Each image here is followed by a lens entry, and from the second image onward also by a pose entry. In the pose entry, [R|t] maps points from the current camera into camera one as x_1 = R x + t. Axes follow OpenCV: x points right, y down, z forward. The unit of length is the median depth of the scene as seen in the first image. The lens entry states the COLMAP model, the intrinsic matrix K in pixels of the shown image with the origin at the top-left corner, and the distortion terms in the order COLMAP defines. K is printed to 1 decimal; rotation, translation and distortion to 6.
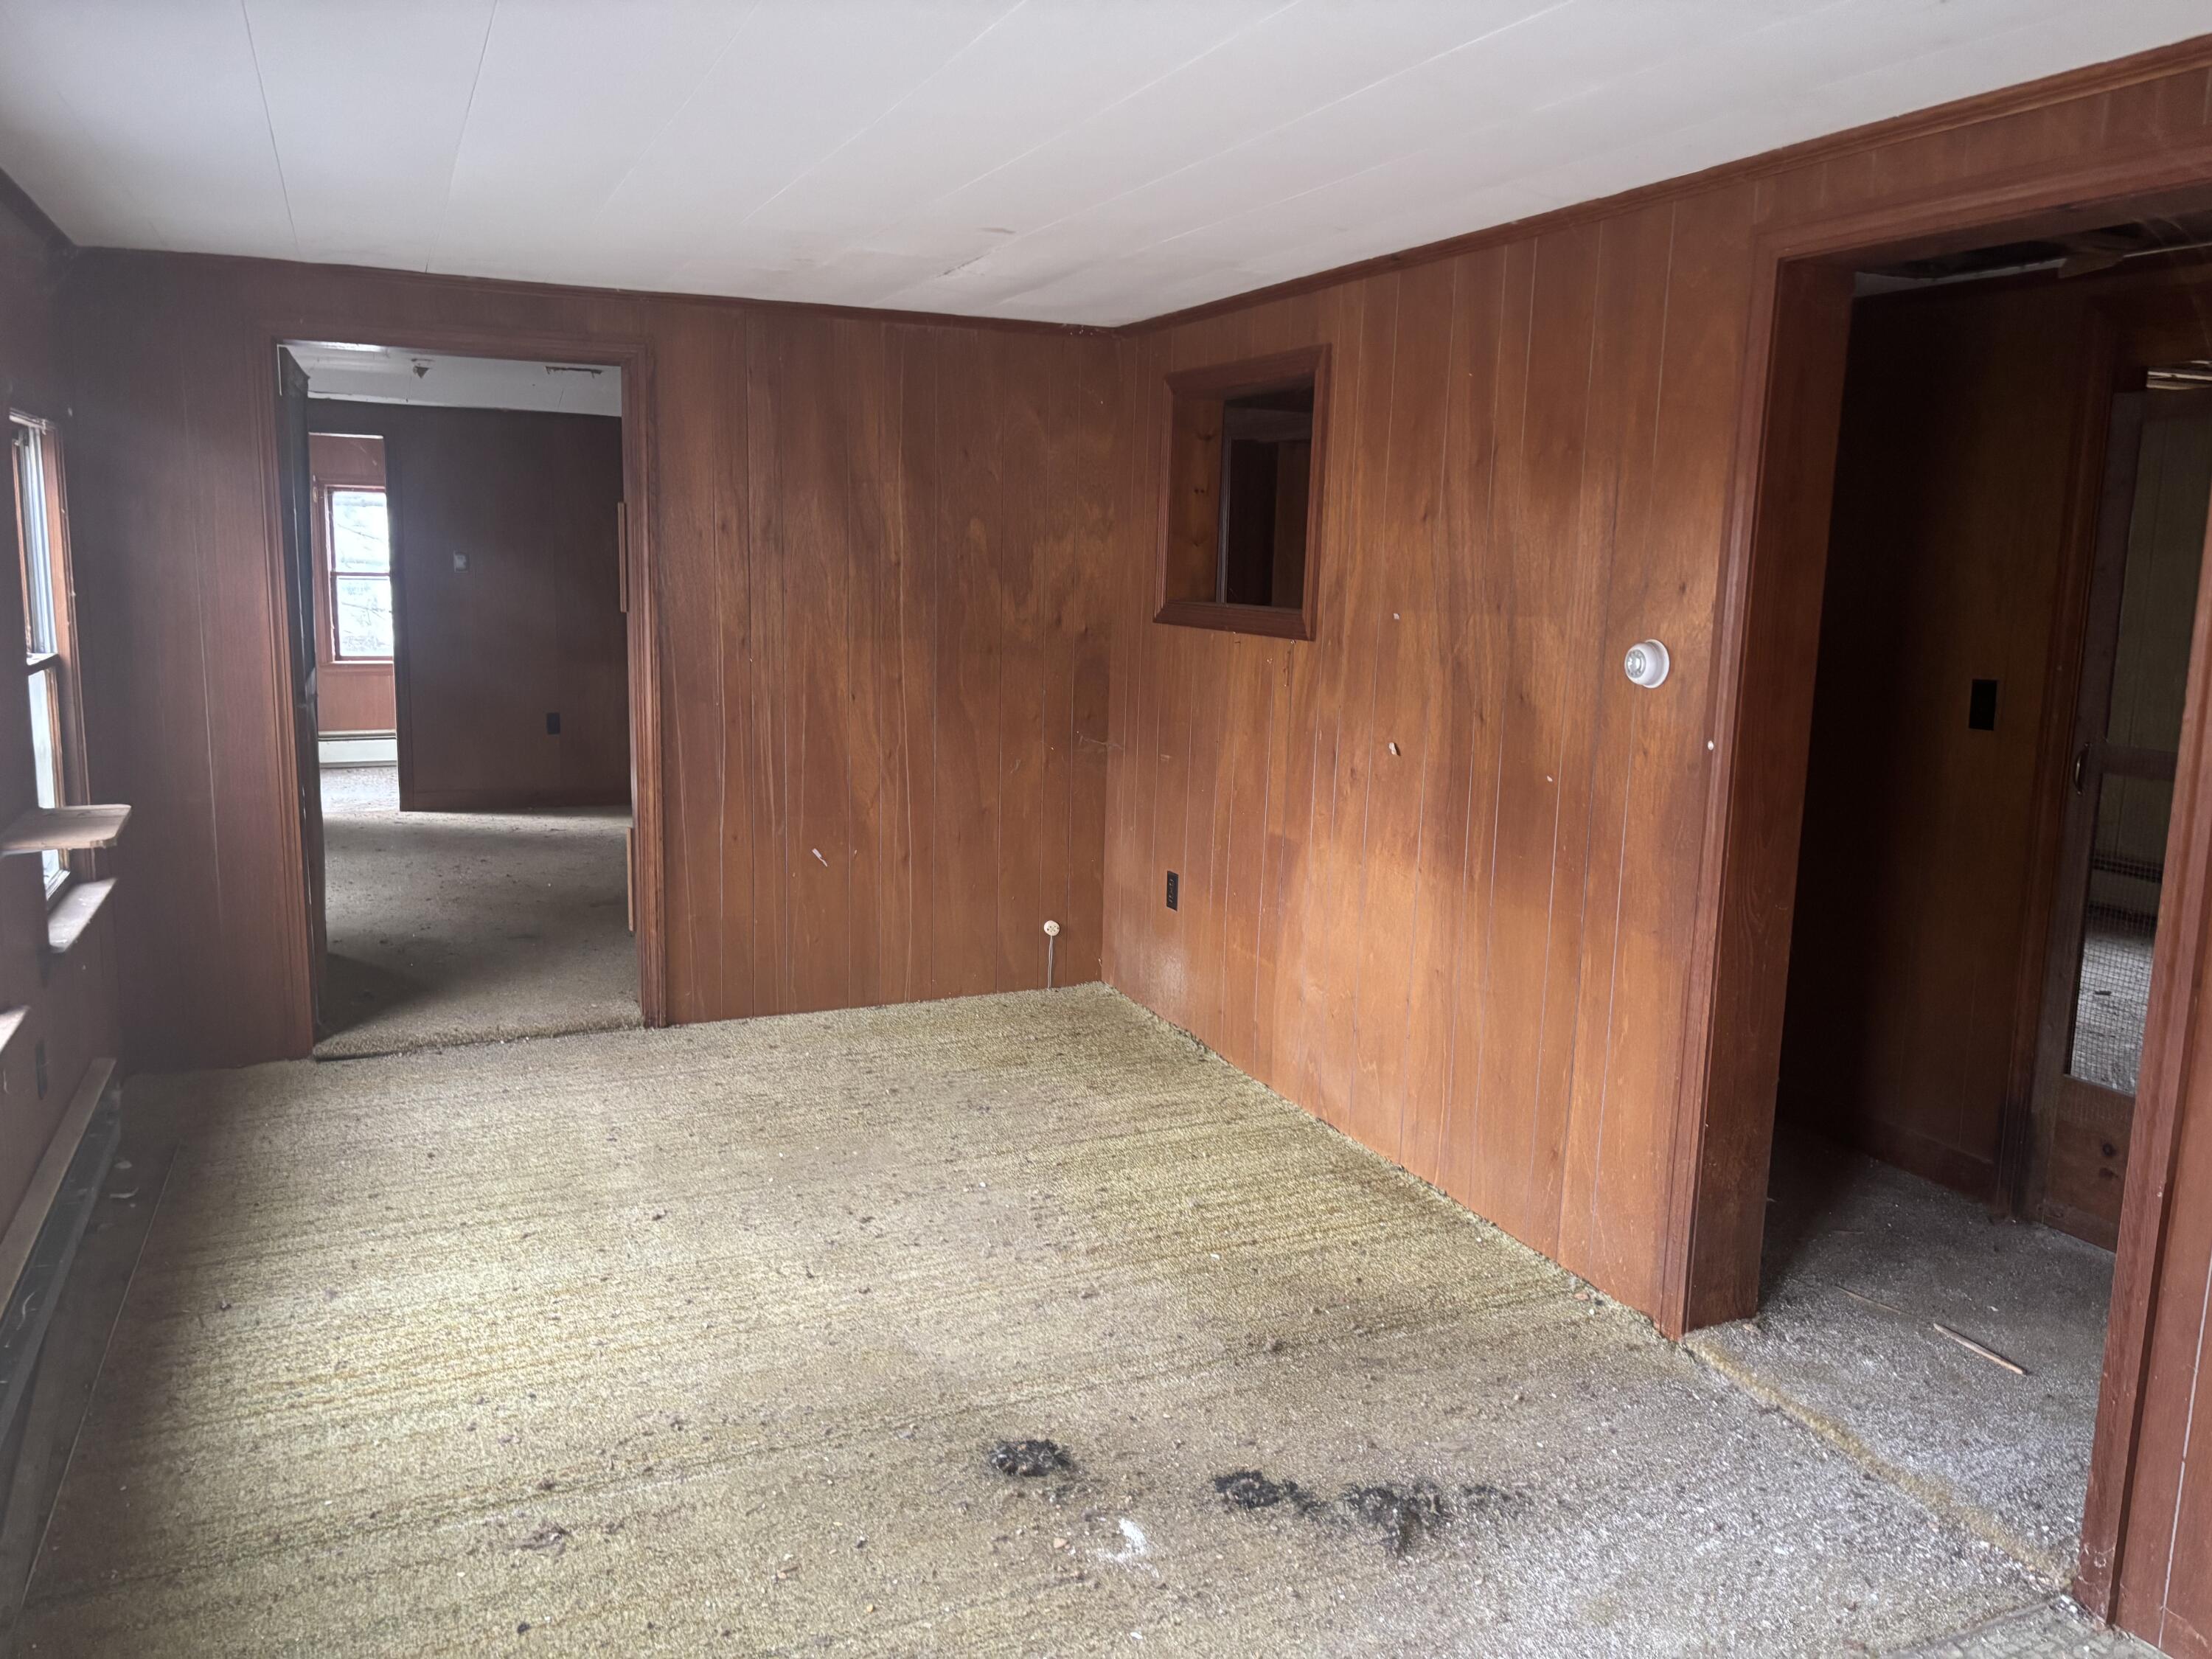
lens RADIAL K [[1680.2, 0, 1106.0], [0, 1680.2, 829.5], [0, 0, 1]] dist [0.080699, -0.081753]
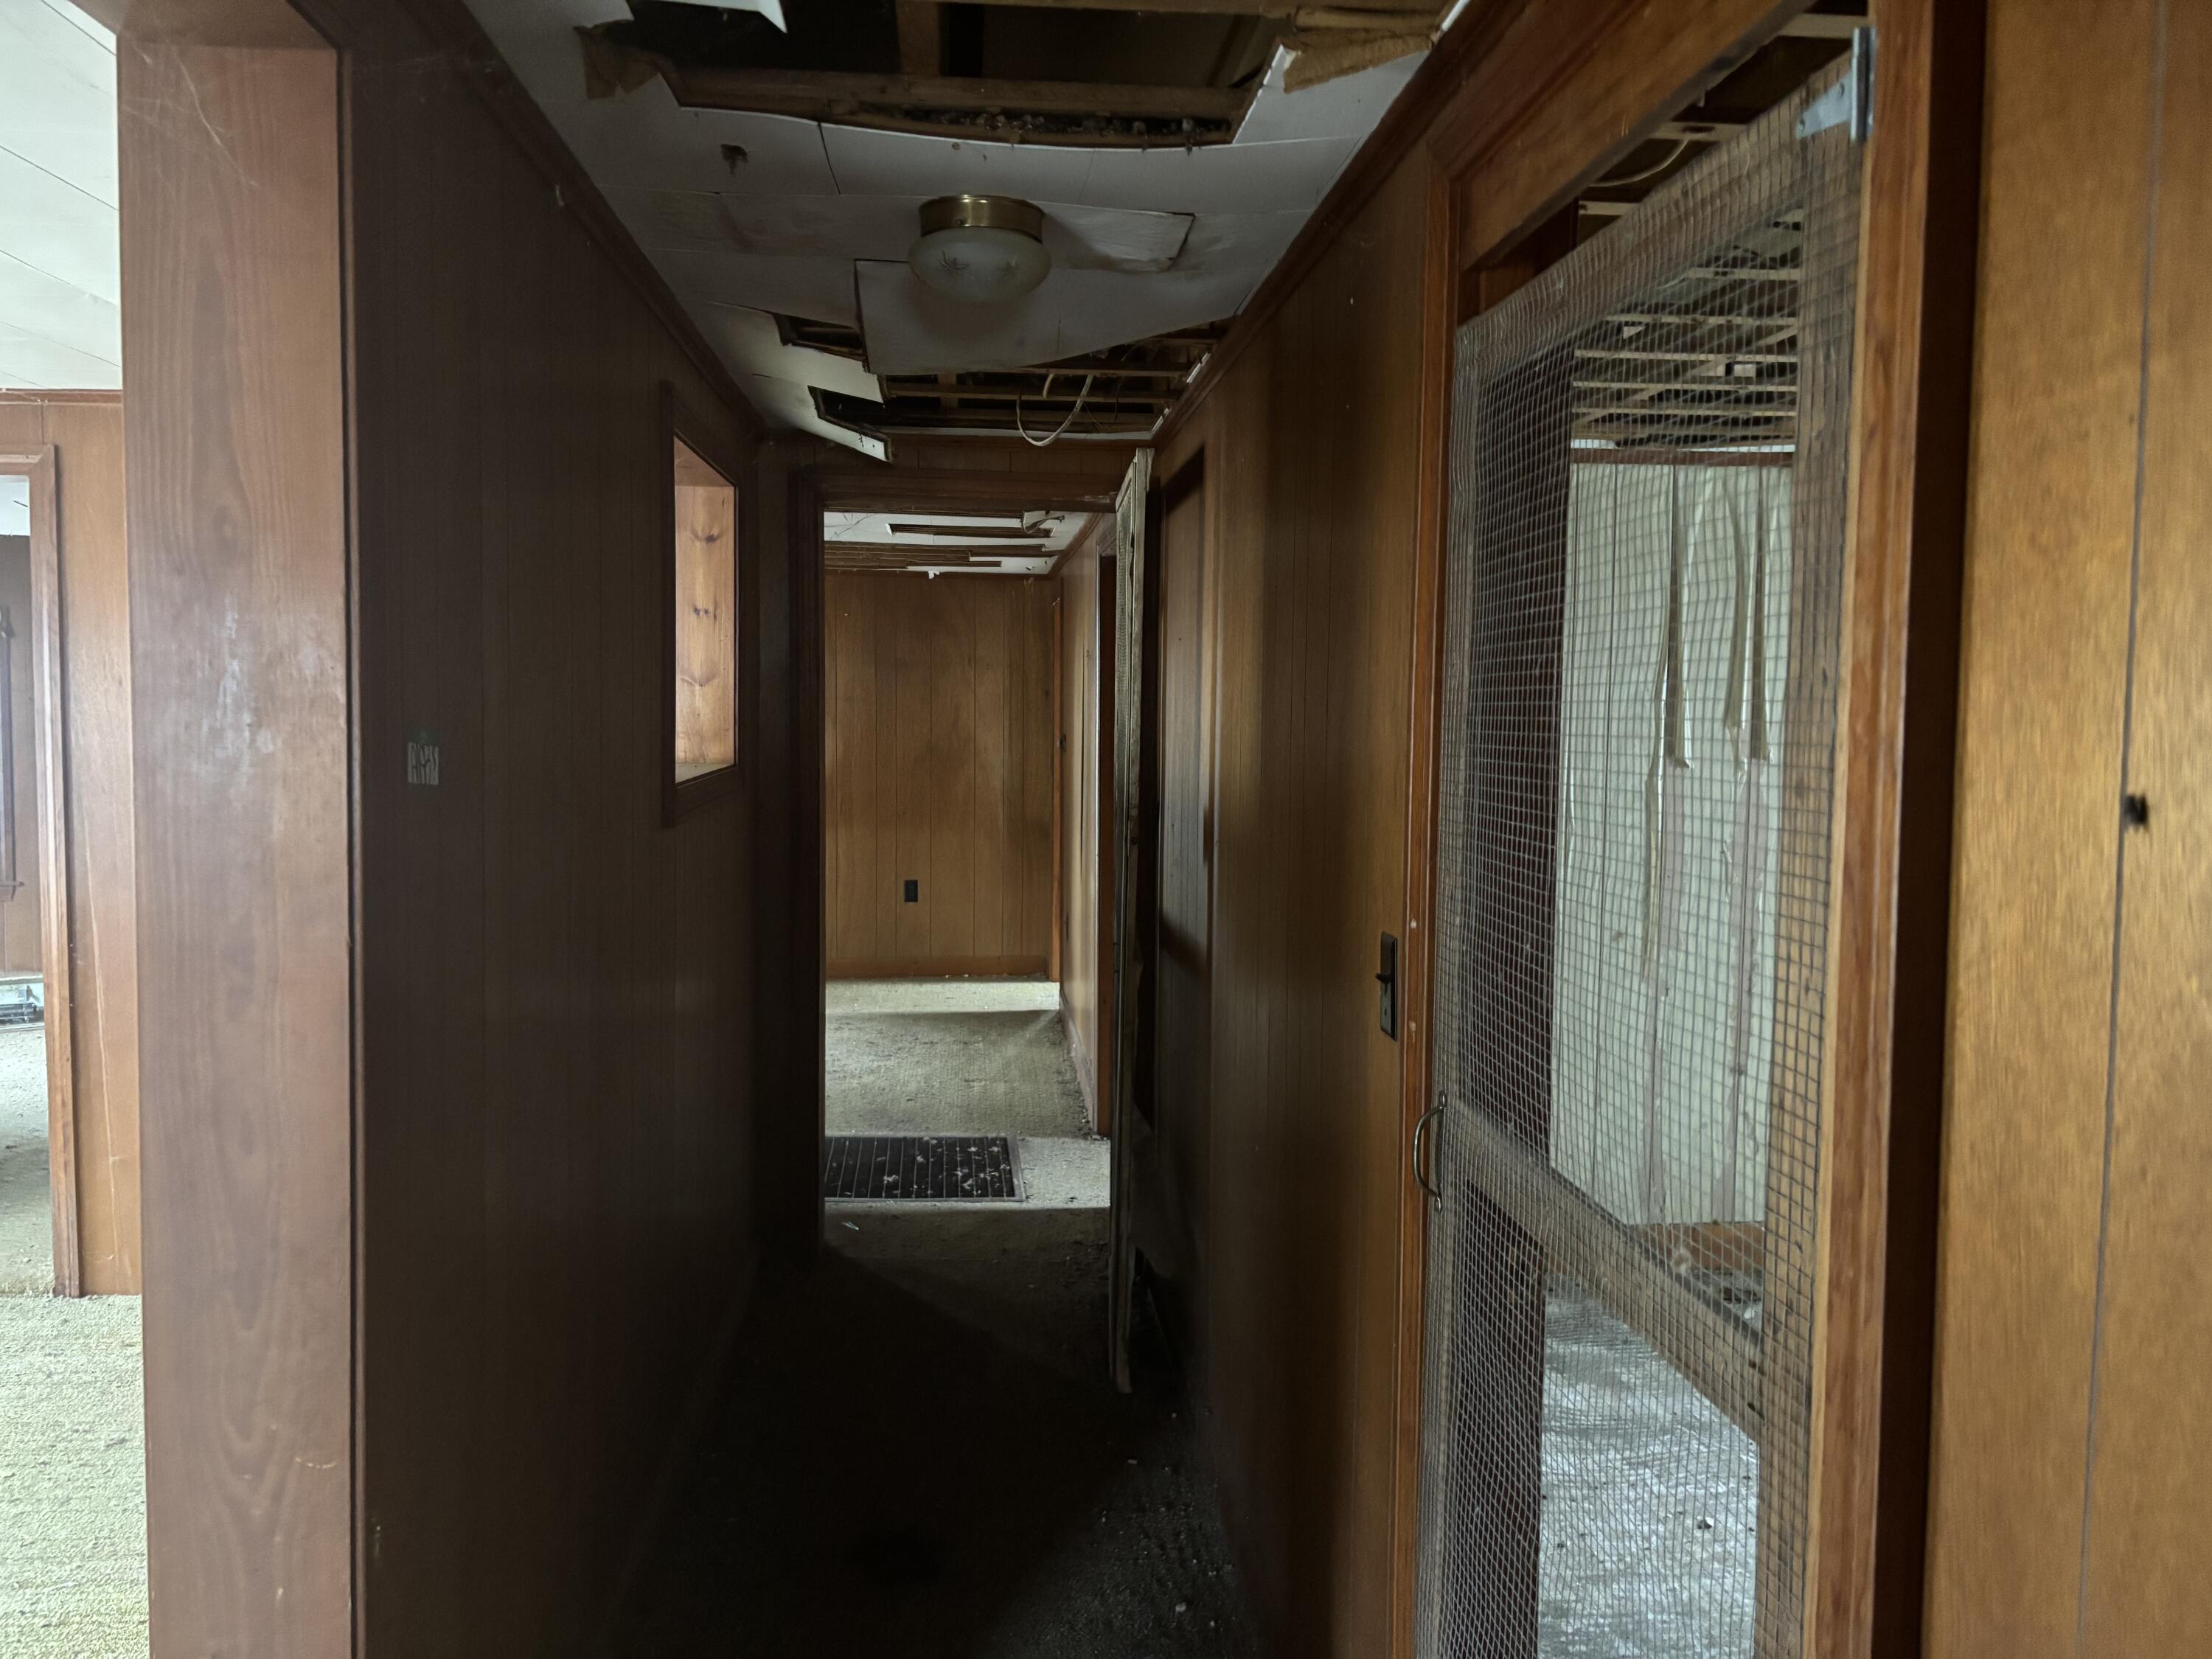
lens RADIAL K [[1680.2, 0, 1106.0], [0, 1680.2, 829.5], [0, 0, 1]] dist [0.080699, -0.081753]
pose [[0.945961, 0.018323, -0.323762, 0.637131], [-0.047993, 0.995318, -0.083893, -0.079580], [0.320709, 0.094898, 0.942412, 0.543980]]
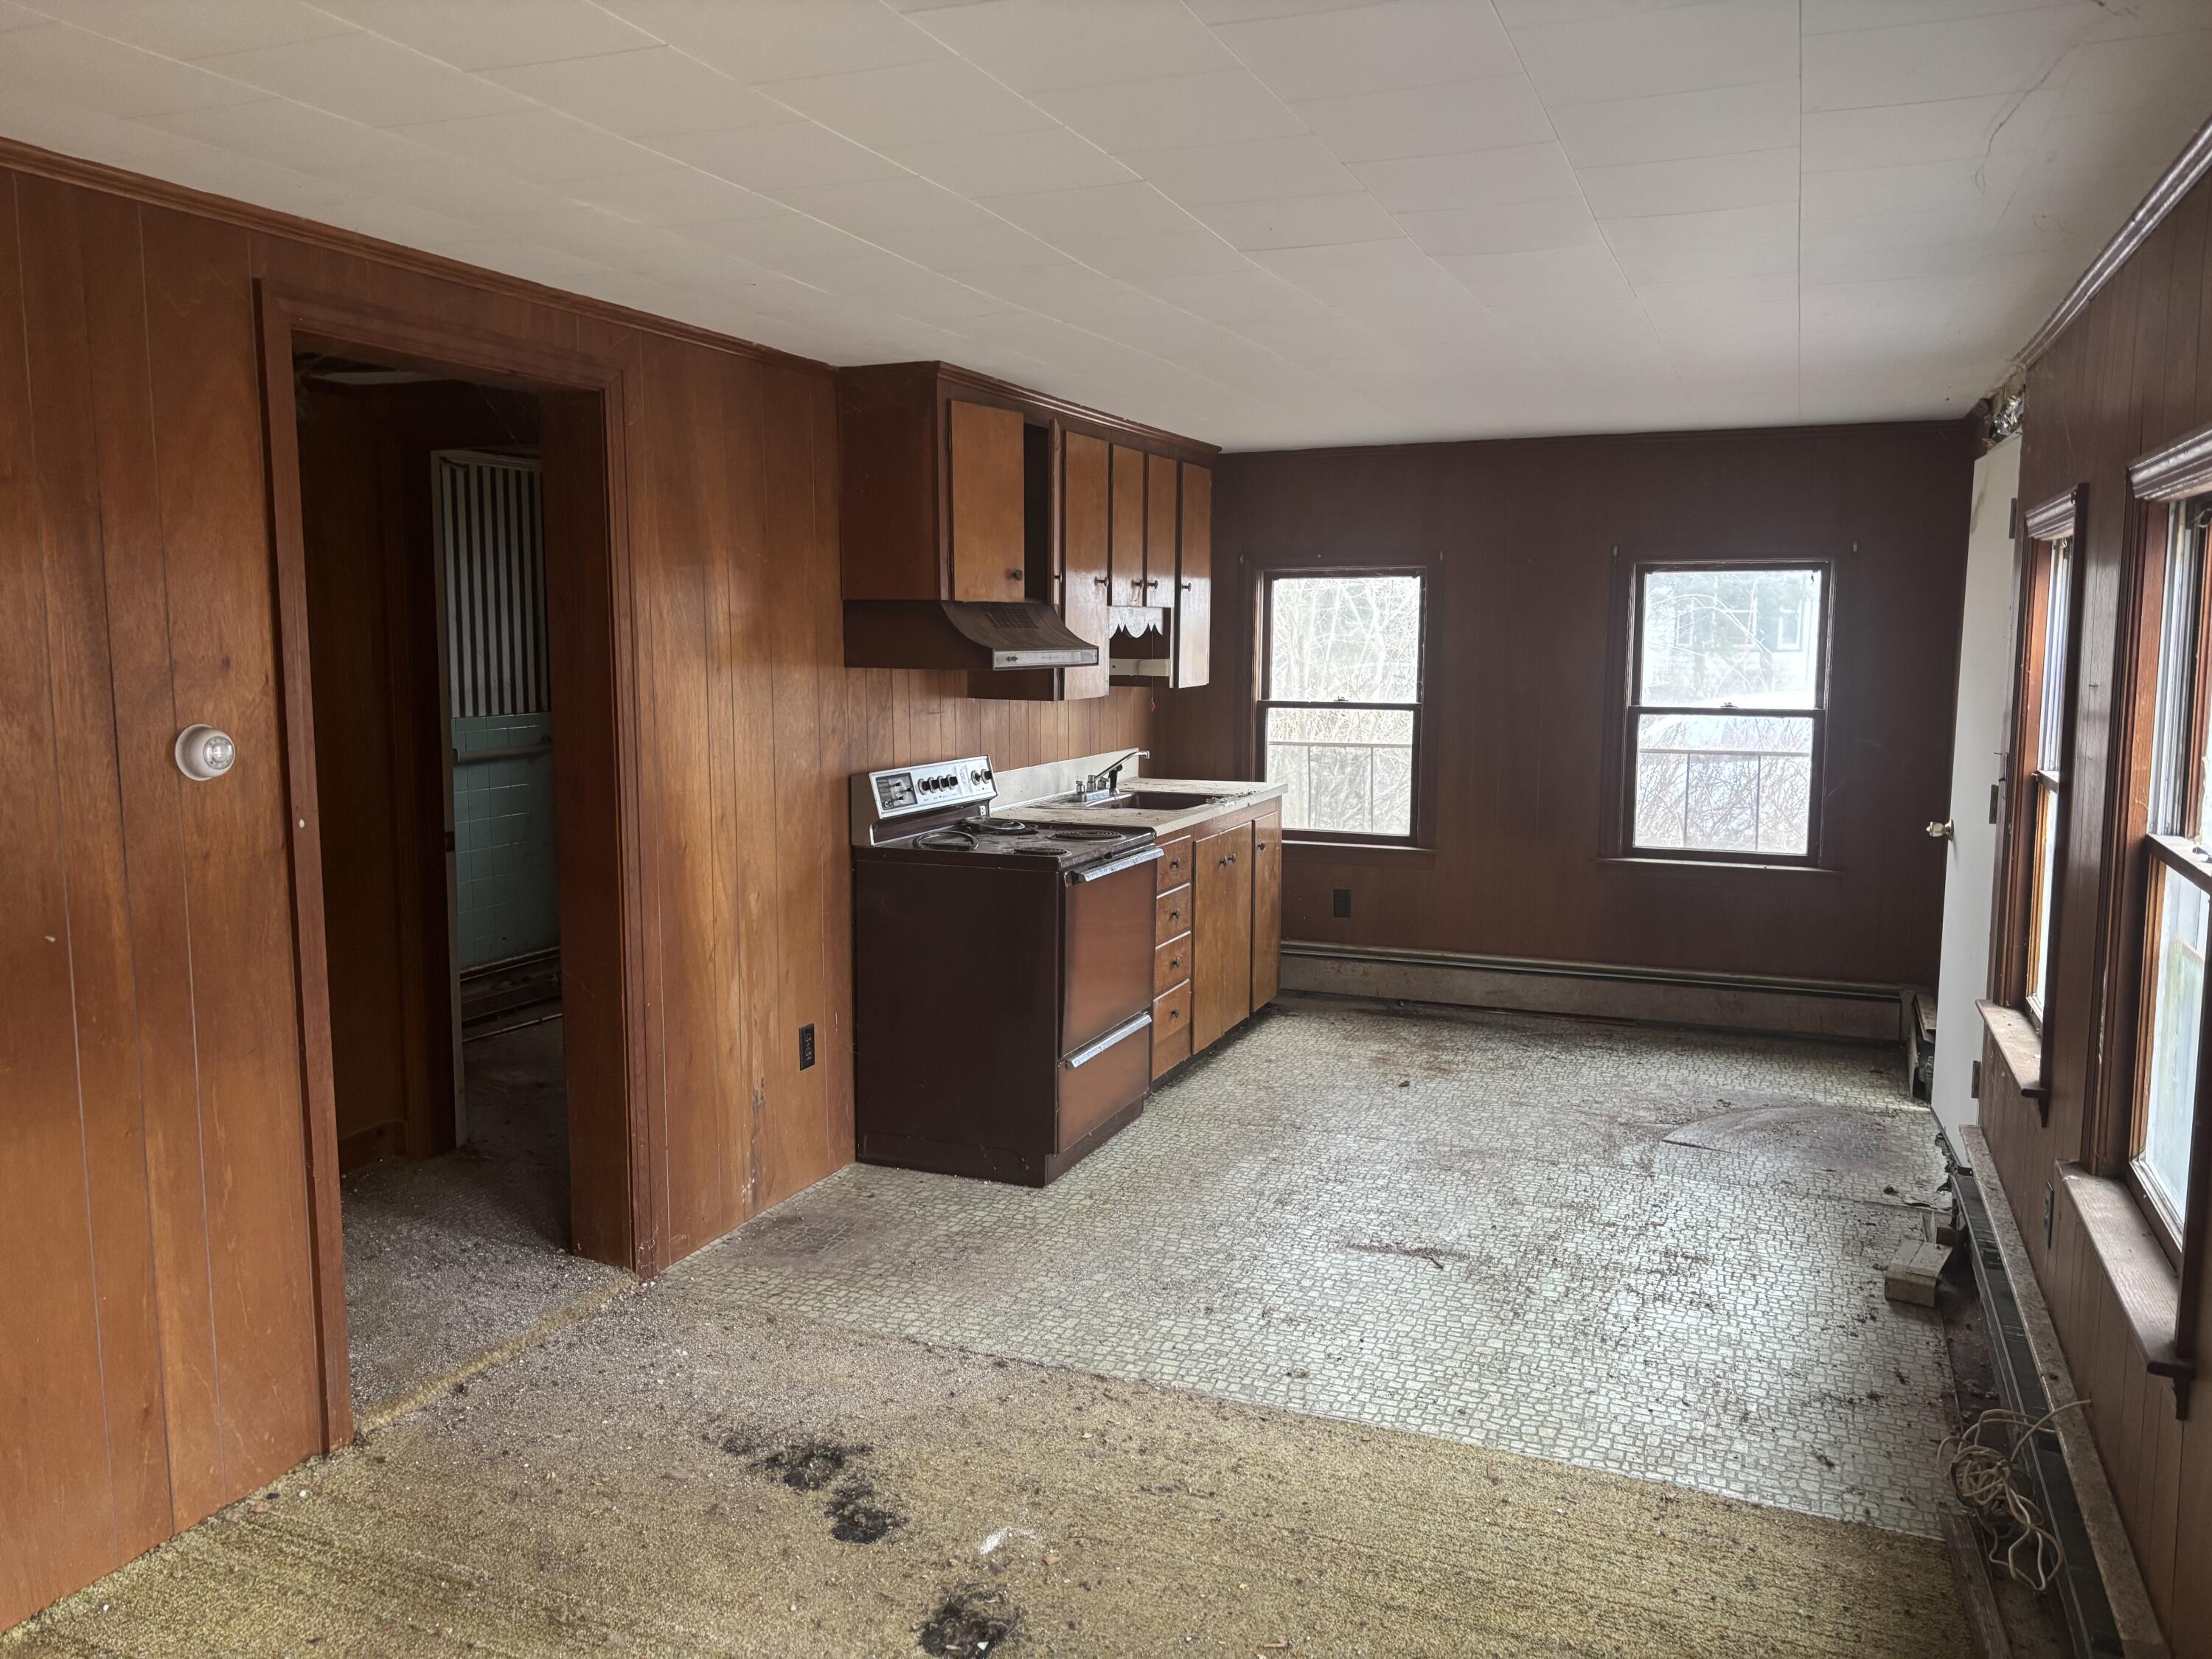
lens RADIAL K [[1680.2, 0, 1106.0], [0, 1680.2, 829.5], [0, 0, 1]] dist [0.080699, -0.081753]
pose [[-0.697777, -0.113238, 0.707308, -0.521305], [0.098791, 0.962777, 0.251597, -0.199472], [-0.709470, 0.245434, -0.660617, 1.082539]]
